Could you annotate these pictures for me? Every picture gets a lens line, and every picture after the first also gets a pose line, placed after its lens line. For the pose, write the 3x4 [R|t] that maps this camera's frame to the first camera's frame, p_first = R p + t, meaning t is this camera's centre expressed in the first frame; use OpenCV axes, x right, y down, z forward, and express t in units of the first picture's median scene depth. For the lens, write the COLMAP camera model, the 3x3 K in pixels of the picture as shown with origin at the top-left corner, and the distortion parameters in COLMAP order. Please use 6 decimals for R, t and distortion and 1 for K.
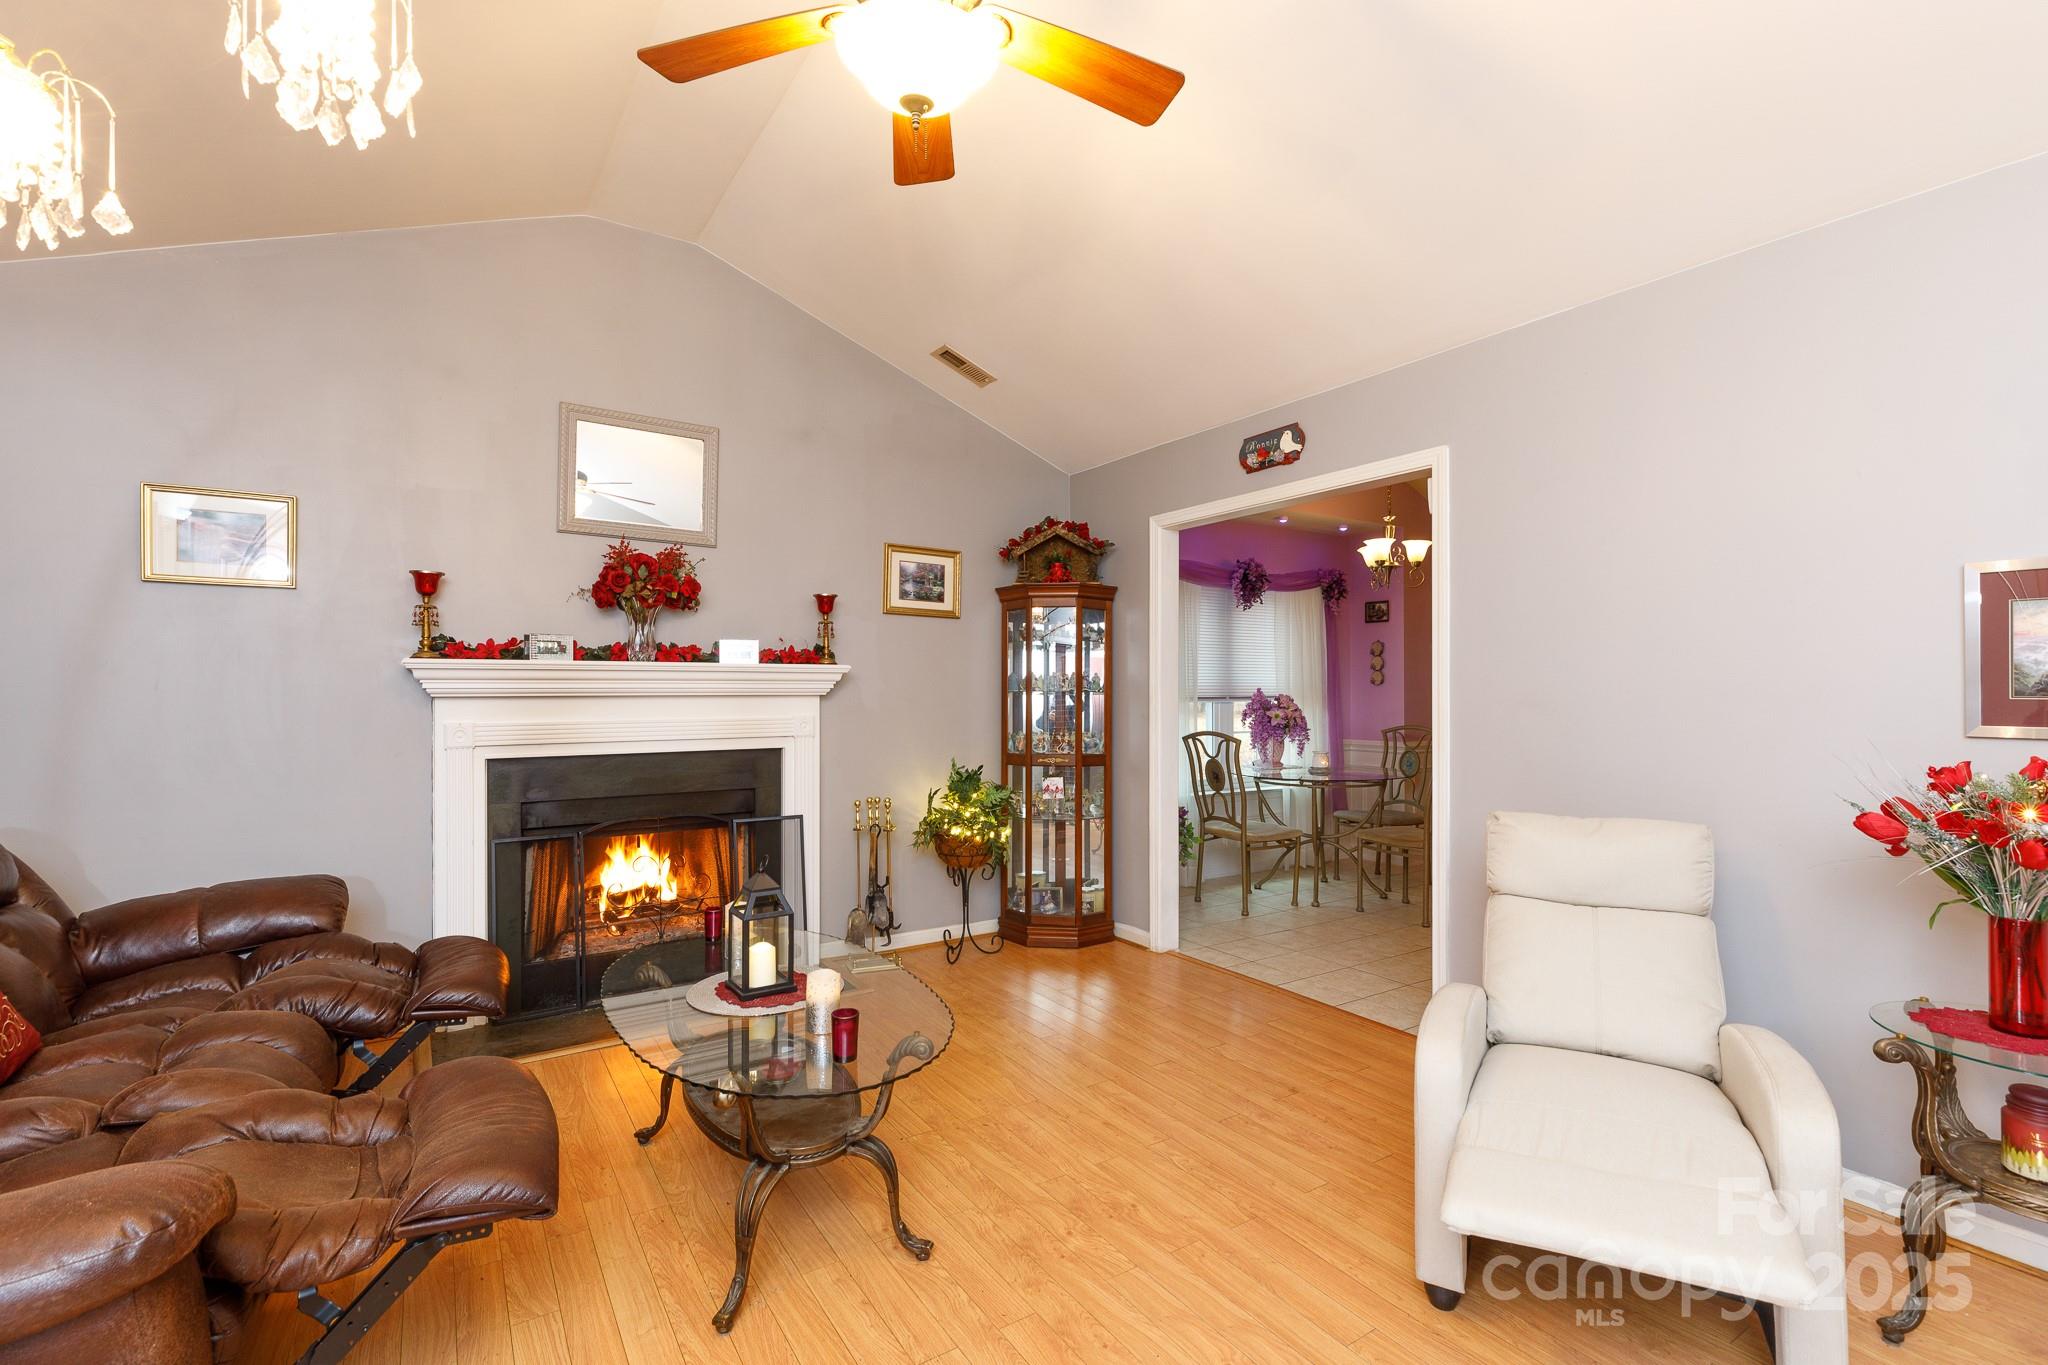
lens RADIAL K [[936.6, 0, 1024.0], [0, 936.6, 682.5], [0, 0, 1]] dist [0.002133, 0.000037]
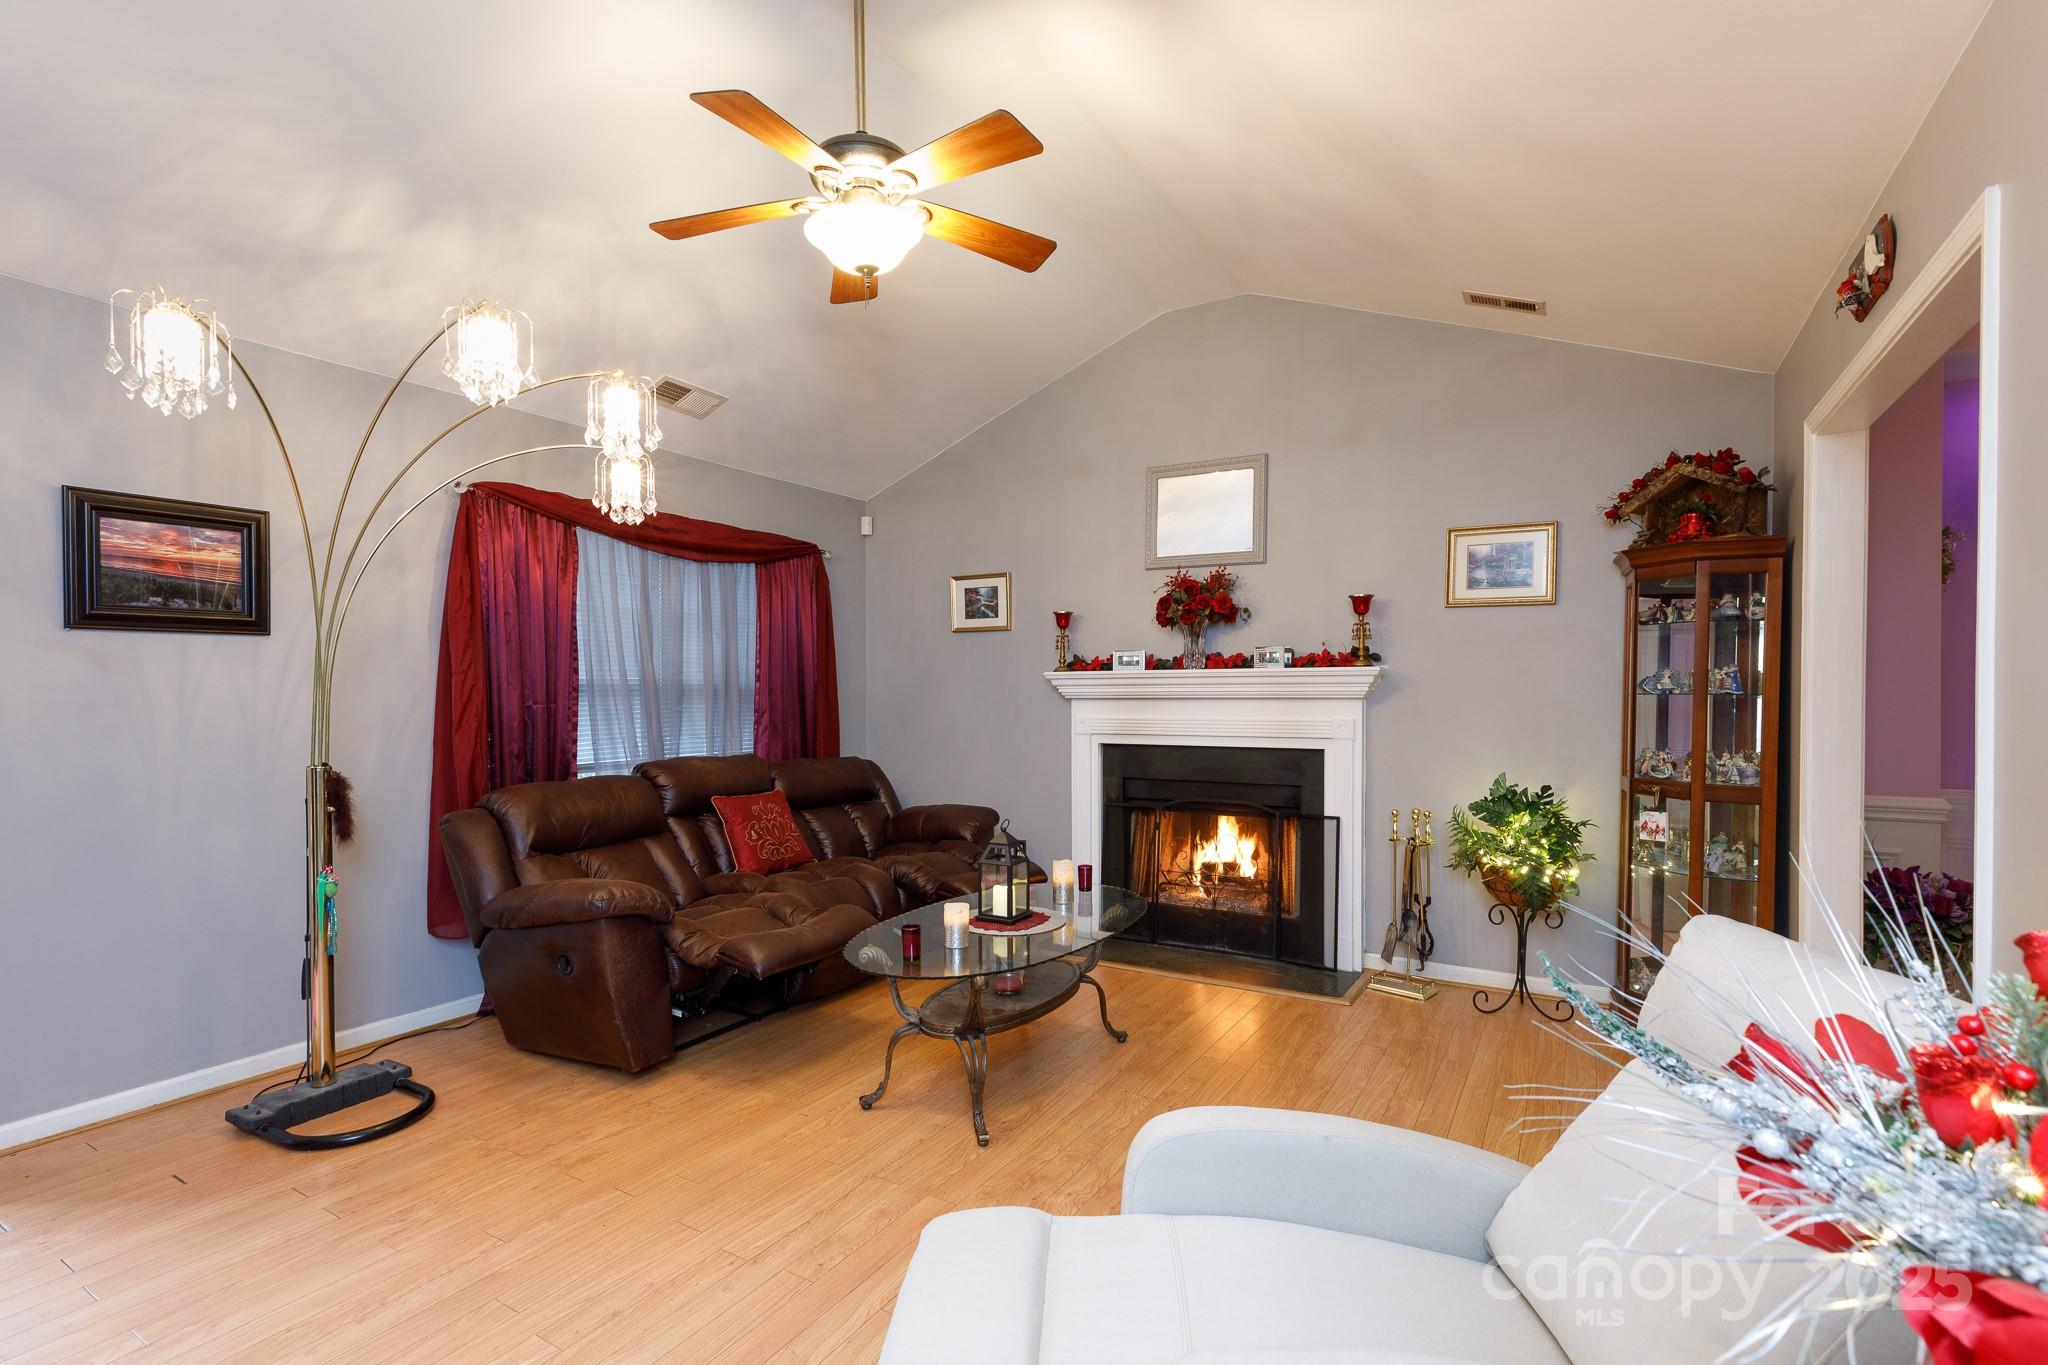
lens RADIAL K [[923.7, 0, 1024.5], [0, 923.7, 708.0], [0, 0, 1]] dist [-0.002341, -0.000453]
pose [[0.438155, 0.009515, -0.898849, 0.517064], [0.007961, 0.999864, 0.014464, 0.007824], [0.898864, -0.013493, 0.438020, 0.267155]]
